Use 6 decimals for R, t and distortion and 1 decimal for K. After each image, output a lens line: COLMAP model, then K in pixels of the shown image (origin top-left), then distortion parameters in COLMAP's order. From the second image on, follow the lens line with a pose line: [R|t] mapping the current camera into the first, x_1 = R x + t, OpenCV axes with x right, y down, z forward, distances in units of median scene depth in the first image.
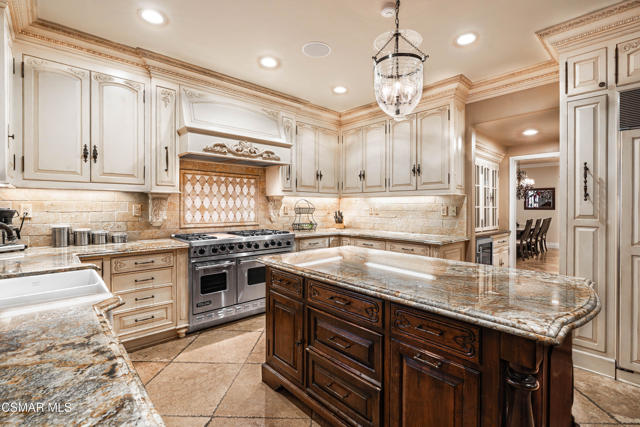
lens RADIAL K [[299.0, 0, 320.9], [0, 299.0, 207.4], [0, 0, 1]] dist [0.000714, 0.000015]
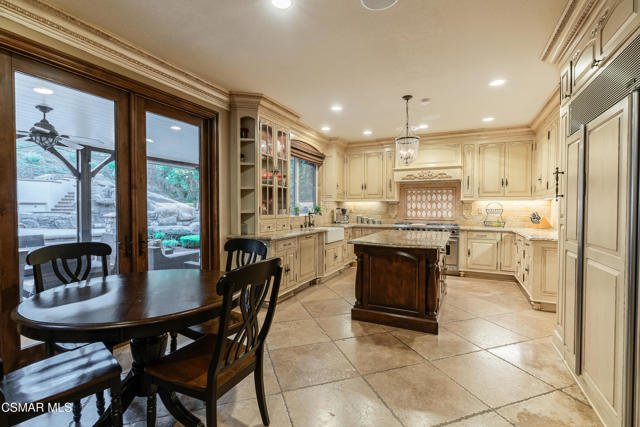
lens RADIAL K [[295.9, 0, 326.4], [0, 295.9, 216.5], [0, 0, 1]] dist [-0.002809, -0.000256]
pose [[0.364095, 0.023739, -0.931059, 1.012508], [-0.006247, 0.999715, 0.023046, 0.009654], [0.931341, -0.002575, 0.364139, -0.136919]]
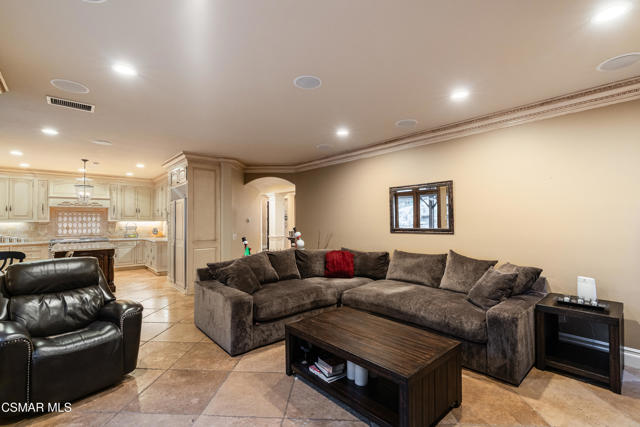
lens RADIAL K [[285.2, 0, 320.0], [0, 285.2, 213.5], [0, 0, 1]] dist [-0.011225, -0.000299]
pose [[0.999441, -0.011132, -0.031517, 1.525124], [0.010078, 0.999391, -0.033420, -0.013781], [0.031870, 0.033084, 0.998944, -1.042508]]
